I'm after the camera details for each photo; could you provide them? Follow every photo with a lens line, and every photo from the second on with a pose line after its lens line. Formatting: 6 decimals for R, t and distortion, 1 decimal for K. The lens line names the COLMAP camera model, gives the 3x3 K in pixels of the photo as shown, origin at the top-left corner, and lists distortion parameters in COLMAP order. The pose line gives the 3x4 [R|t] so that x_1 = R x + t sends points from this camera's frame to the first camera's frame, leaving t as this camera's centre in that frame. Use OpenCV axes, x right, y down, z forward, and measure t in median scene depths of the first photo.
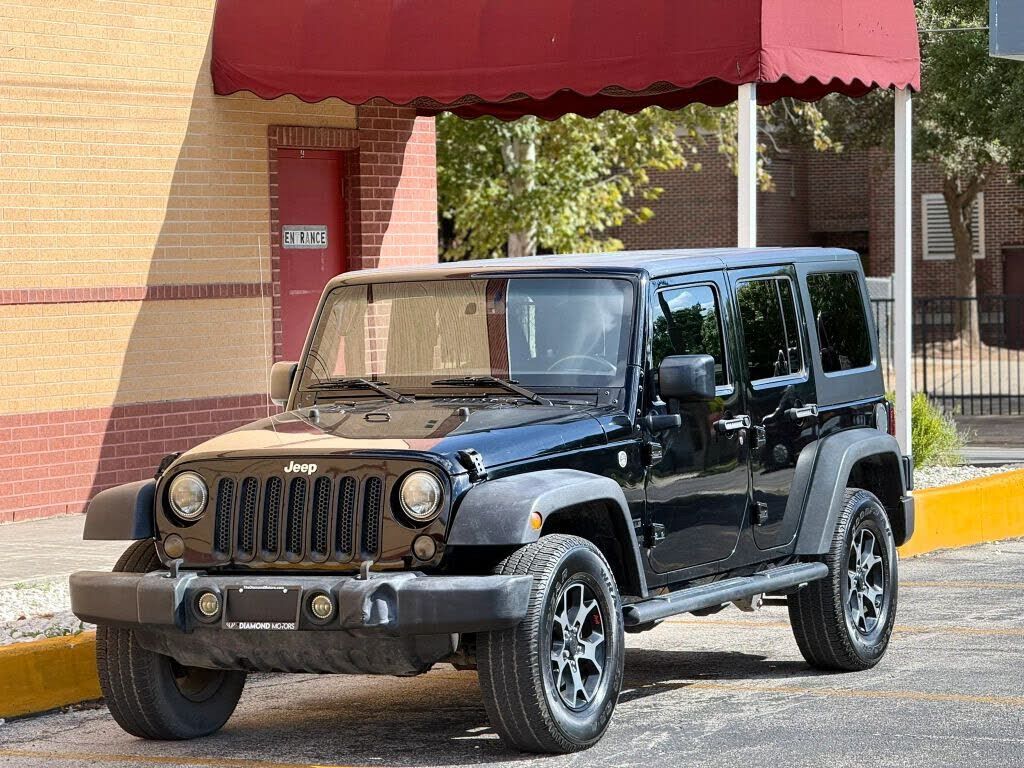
lens RADIAL K [[3559.6, 0, 506.9], [0, 3559.6, 387.7], [0, 0, 1]] dist [0.238289, 0.000000]
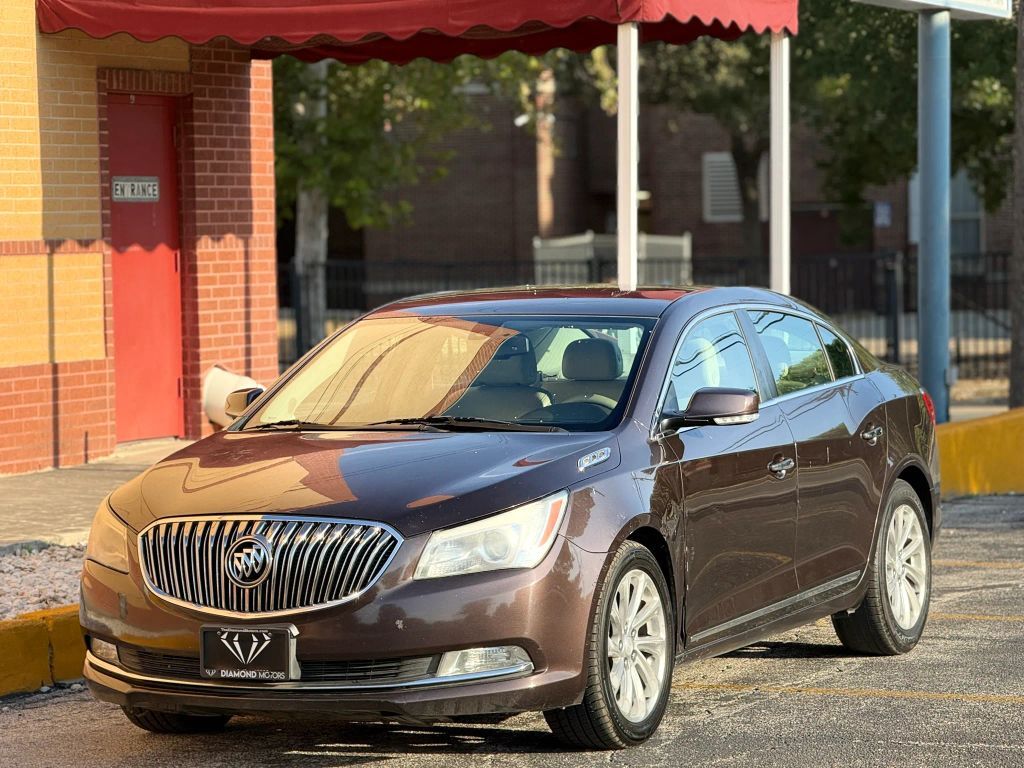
lens RADIAL K [[3559.6, 0, 512.9], [0, 3559.6, 390.6], [0, 0, 1]] dist [0.238289, 0.000000]
pose [[0.997368, -0.002632, 0.072459, -0.026938], [0.001820, 0.999935, 0.011275, -0.000319], [-0.072484, -0.011113, 0.997308, 0.069236]]
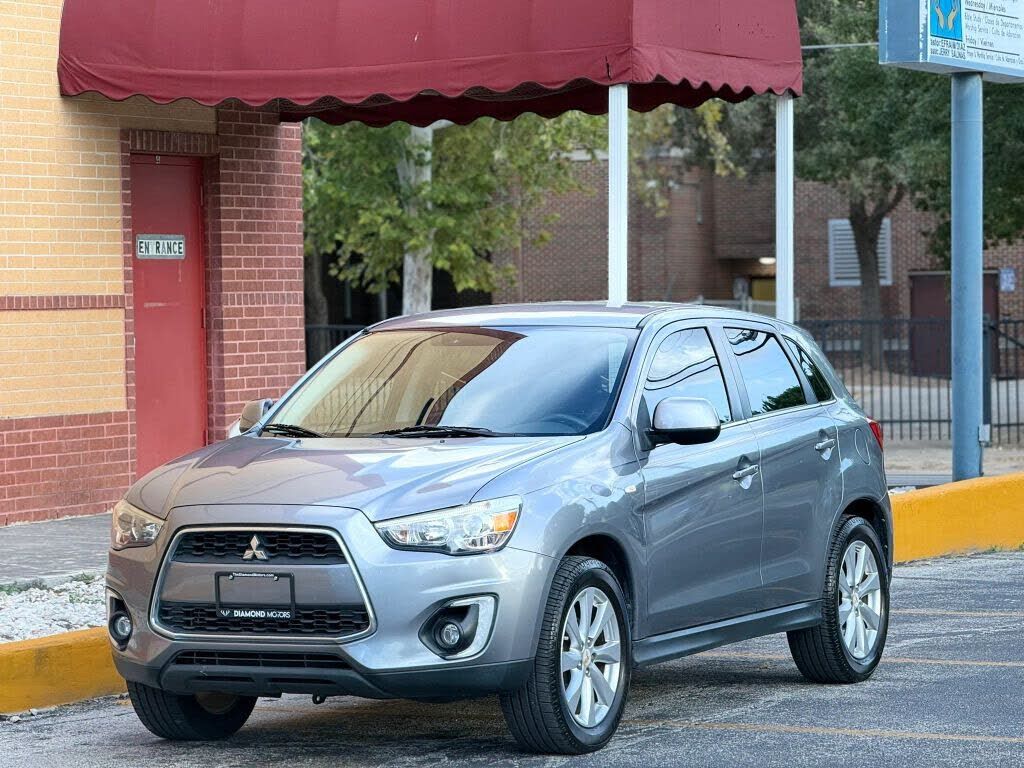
lens RADIAL K [[3559.6, 0, 512.3], [0, 3559.6, 376.2], [0, 0, 1]] dist [0.238289, 0.000000]
pose [[0.999704, 0.001359, 0.024276, 0.014486], [-0.001070, 0.999928, -0.011926, 0.003622], [-0.024290, 0.011896, 0.999634, 0.045627]]
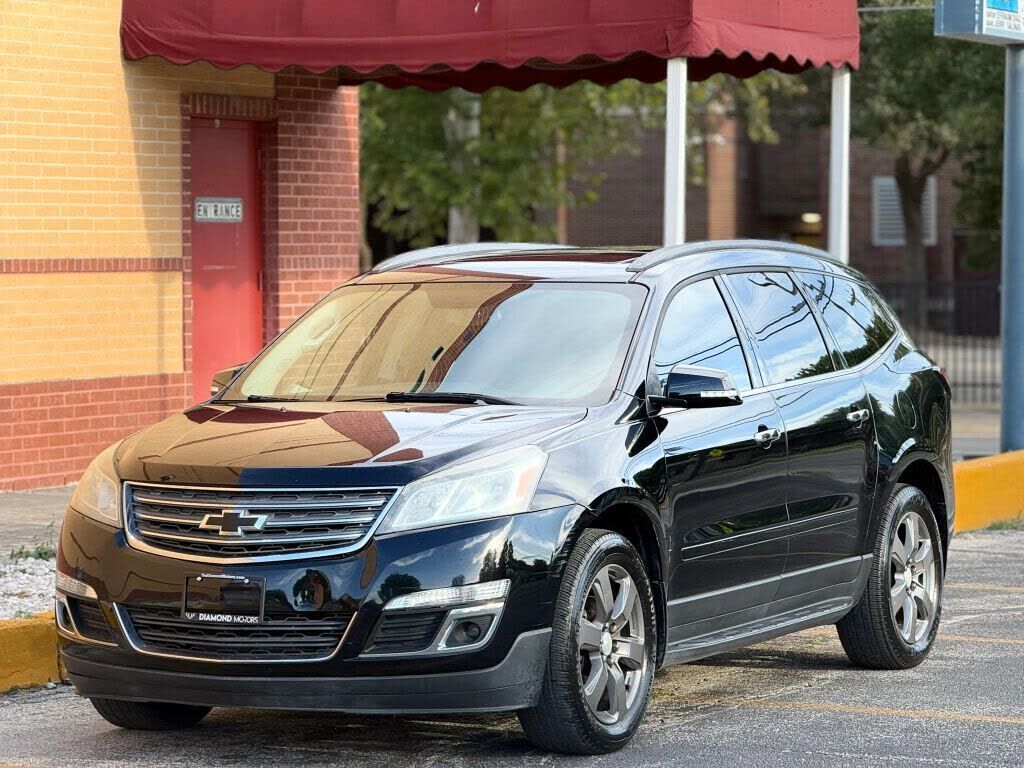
lens RADIAL K [[3559.6, 0, 505.4], [0, 3559.6, 392.5], [0, 0, 1]] dist [0.238289, 0.000000]
pose [[0.999796, 0.016104, 0.012212, 0.009837], [-0.016197, 0.999840, 0.007537, -0.001667], [-0.012089, -0.007733, 0.999897, 0.038127]]
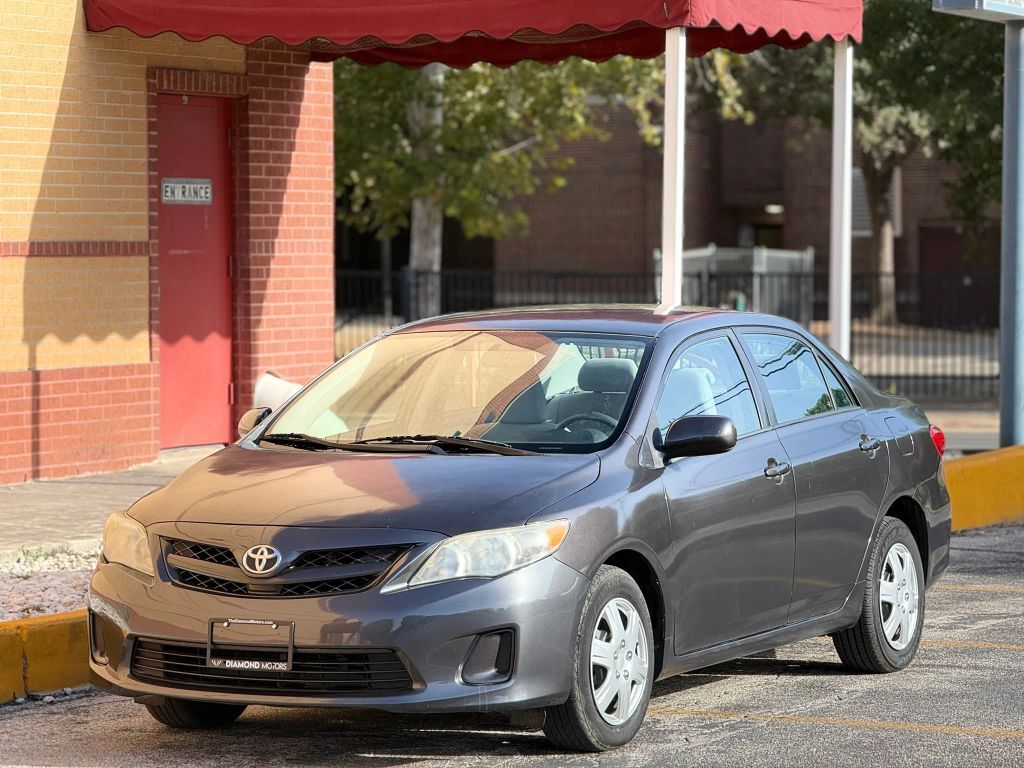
lens RADIAL K [[3559.6, 0, 517.2], [0, 3559.6, 390.6], [0, 0, 1]] dist [0.238289, 0.000000]
pose [[0.999443, 0.015315, 0.029651, 0.001463], [-0.015565, 0.999845, 0.008201, -0.000213], [-0.029521, -0.008658, 0.999527, 0.087767]]
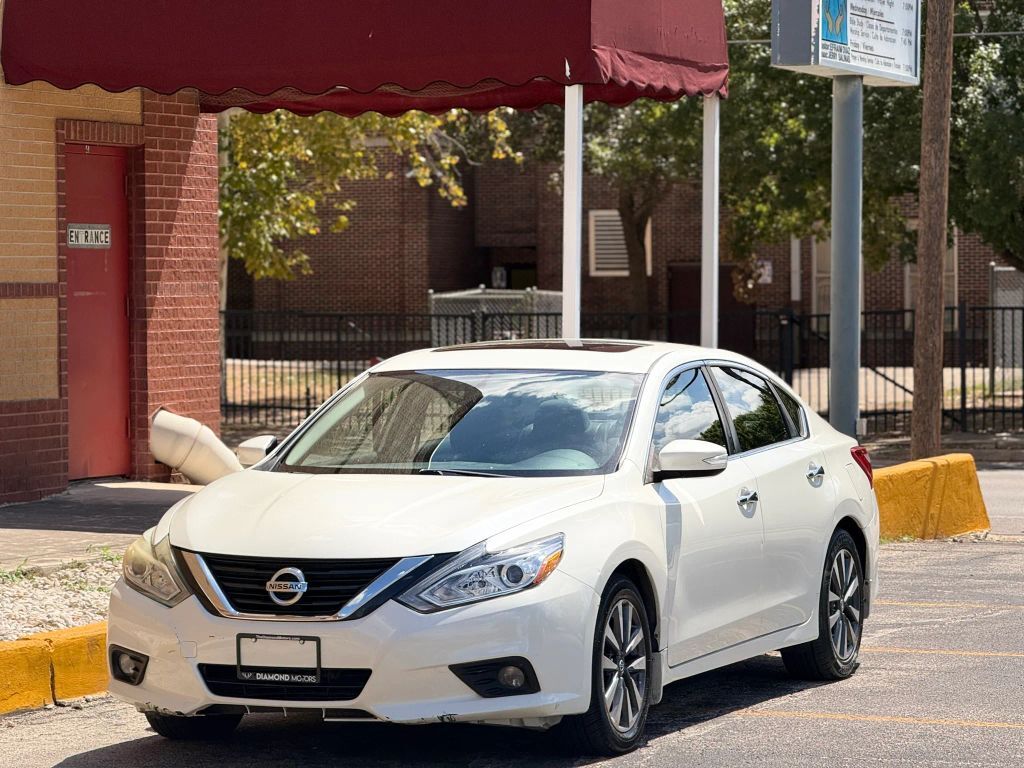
lens RADIAL K [[3559.6, 0, 519.6], [0, 3559.6, 386.6], [0, 0, 1]] dist [0.238289, 0.000000]
pose [[0.993589, 0.011276, 0.112487, -0.050456], [-0.010778, 0.999929, -0.005036, 0.001841], [-0.112536, 0.003791, 0.993640, 0.032641]]
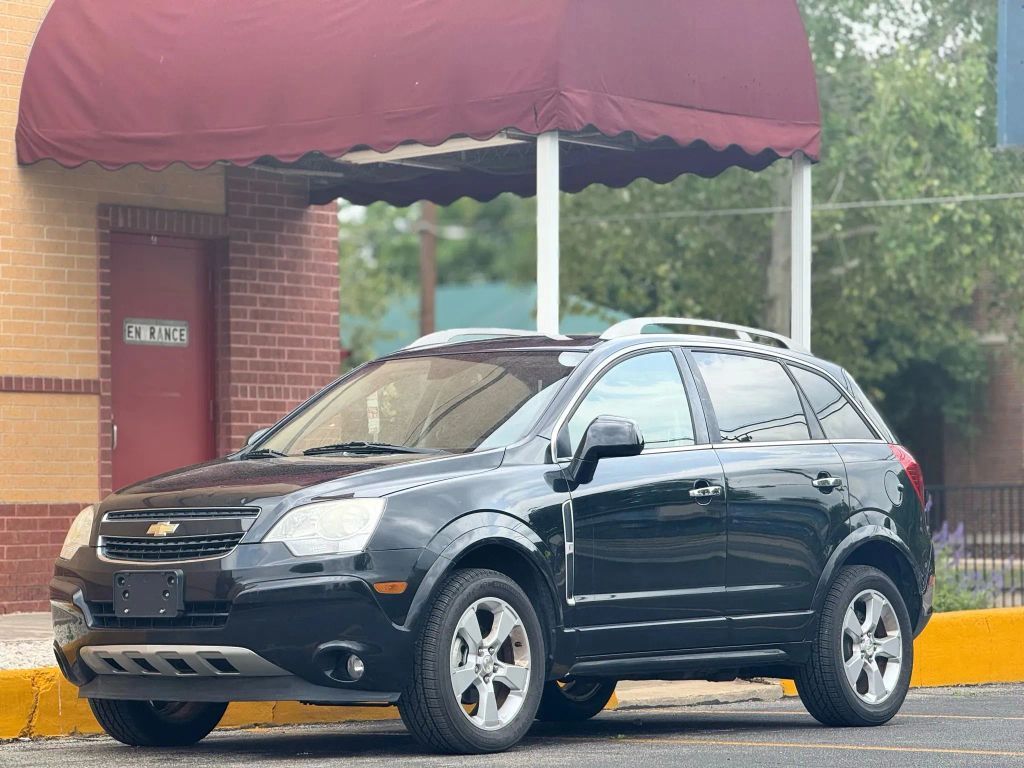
lens RADIAL K [[3559.6, 0, 514.0], [0, 3559.6, 390.7], [0, 0, 1]] dist [0.238289, 0.000000]
pose [[0.988517, 0.002707, -0.151086, 0.171784], [-0.013268, 0.997533, -0.068937, 0.033646], [0.150527, 0.070150, 0.986114, 0.133330]]
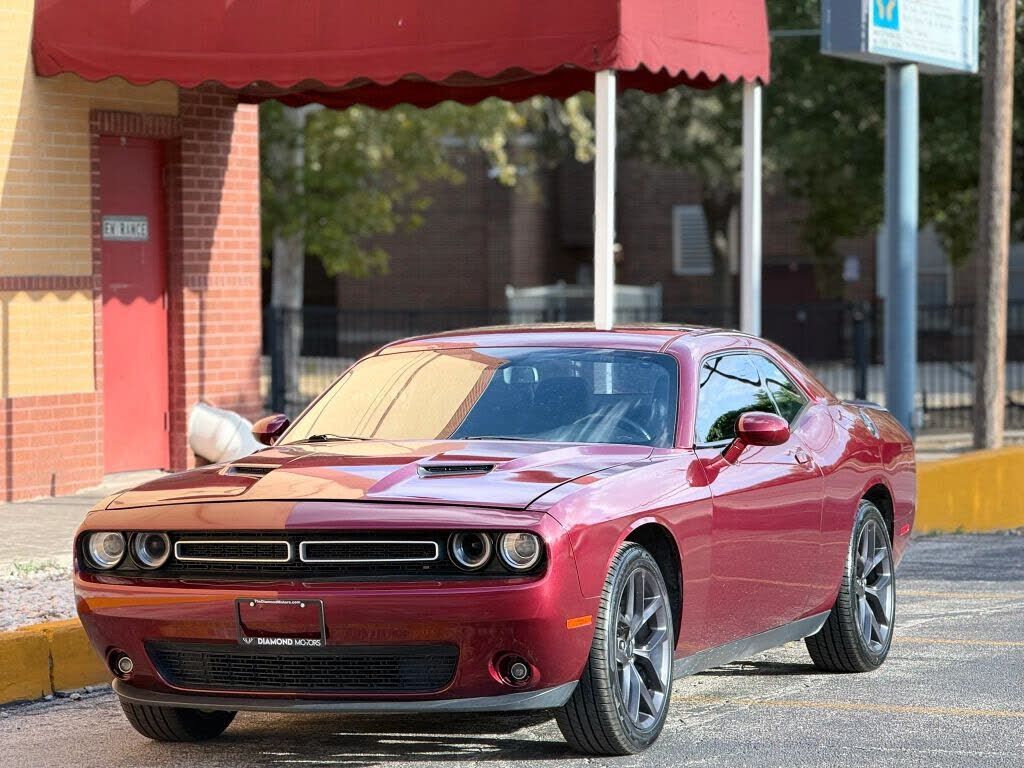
lens RADIAL K [[3559.6, 0, 502.4], [0, 3559.6, 374.0], [0, 0, 1]] dist [0.238289, 0.000000]
pose [[0.996898, 0.006362, 0.078442, -0.031557], [-0.005671, 0.999943, -0.009026, 0.004811], [-0.078495, 0.008553, 0.996878, 0.041855]]
